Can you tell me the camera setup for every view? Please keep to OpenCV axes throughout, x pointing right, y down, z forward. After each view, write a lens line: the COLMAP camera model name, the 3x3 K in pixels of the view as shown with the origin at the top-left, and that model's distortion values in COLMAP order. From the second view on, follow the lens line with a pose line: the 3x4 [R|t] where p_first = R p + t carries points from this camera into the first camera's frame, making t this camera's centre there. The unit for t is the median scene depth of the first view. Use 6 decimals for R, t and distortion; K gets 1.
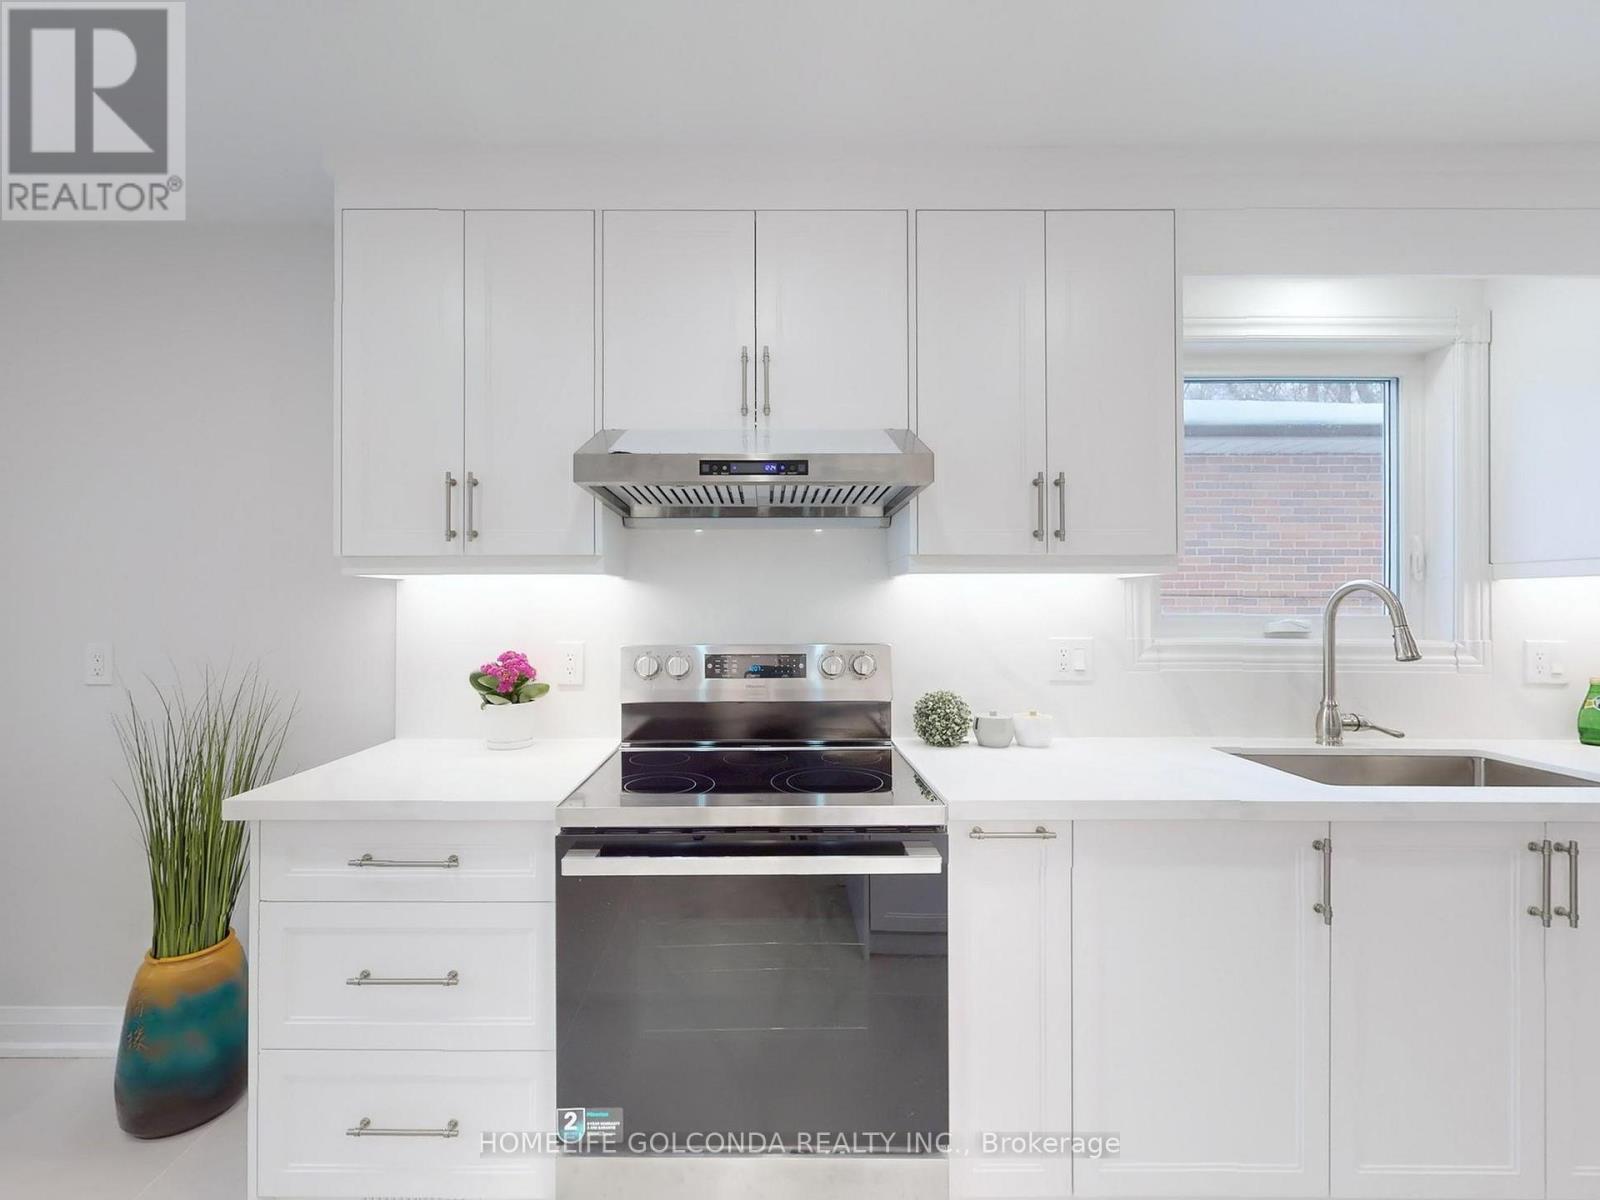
lens RADIAL K [[639.3, 0, 798.3], [0, 639.3, 600.8], [0, 0, 1]] dist [-0.002471, 0.000358]
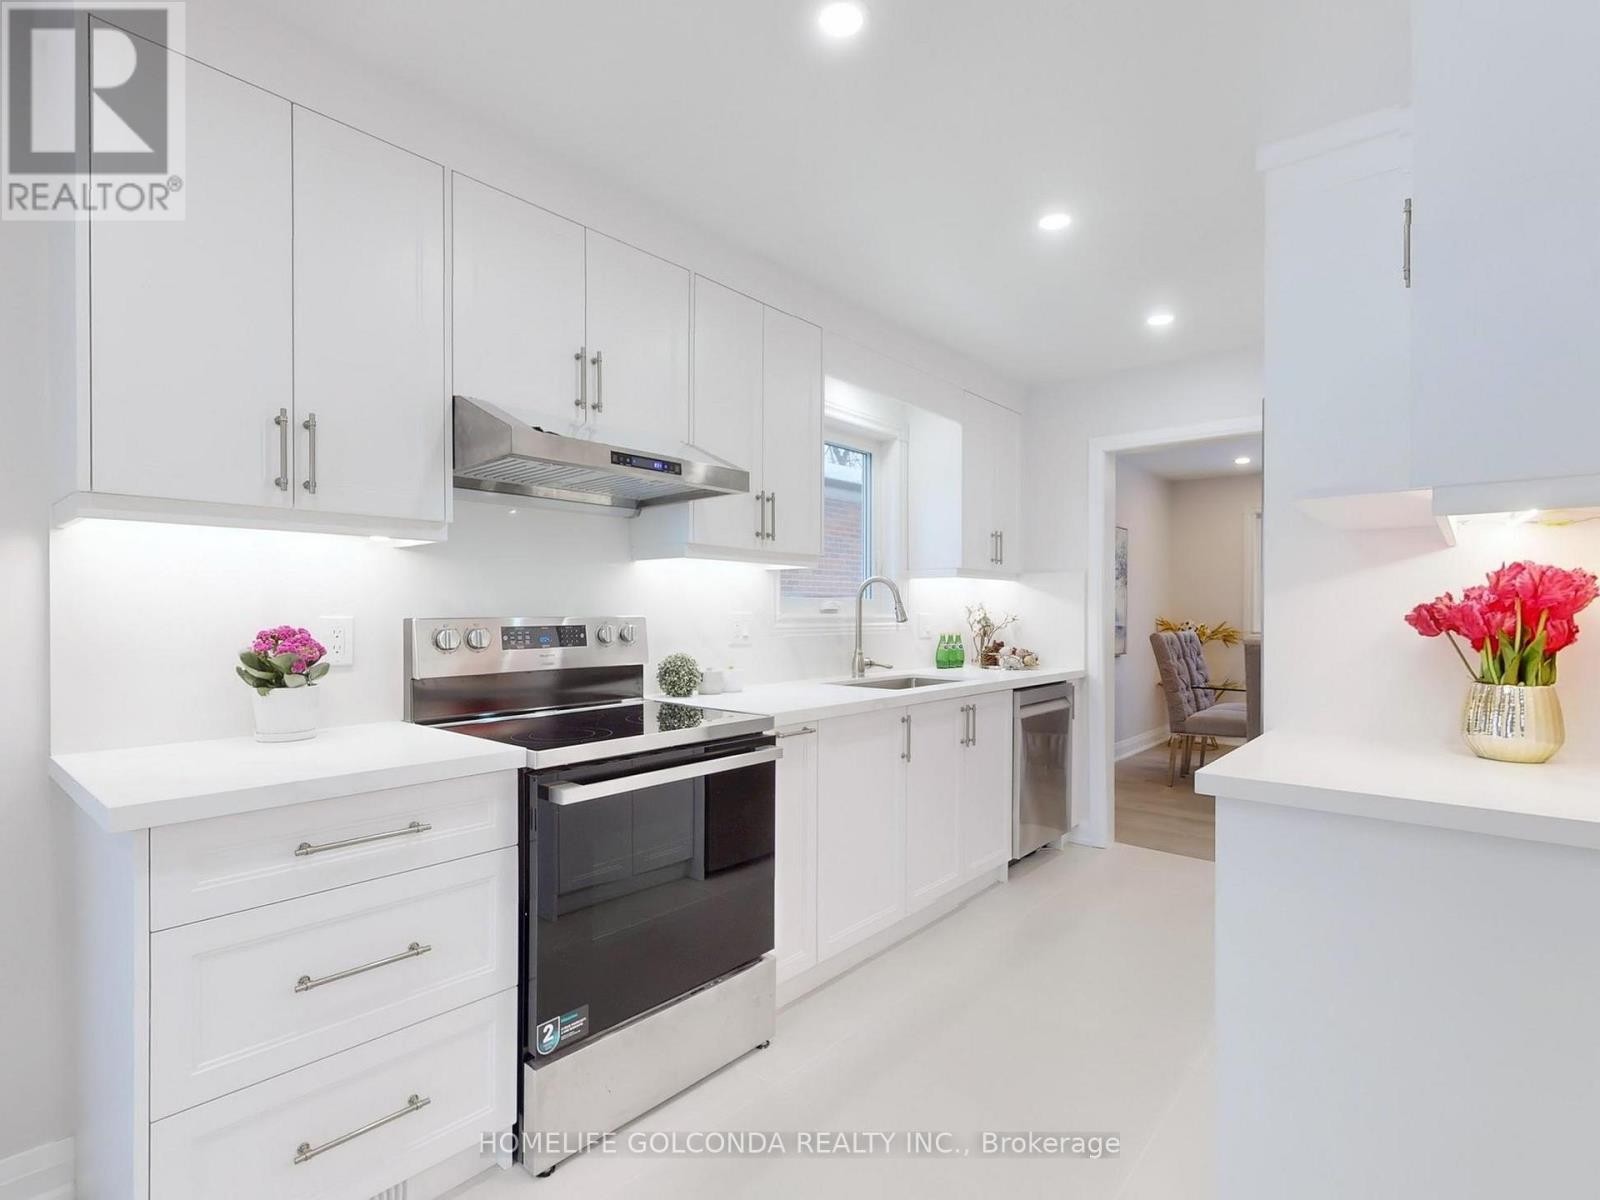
lens RADIAL K [[639.3, 0, 800.0], [0, 639.3, 594.8], [0, 0, 1]] dist [-0.002471, 0.000358]
pose [[0.713983, 0.010022, 0.700091, -0.503505], [-0.006569, 0.999949, -0.007615, 0.036522], [-0.700132, 0.000838, 0.714013, -0.059417]]
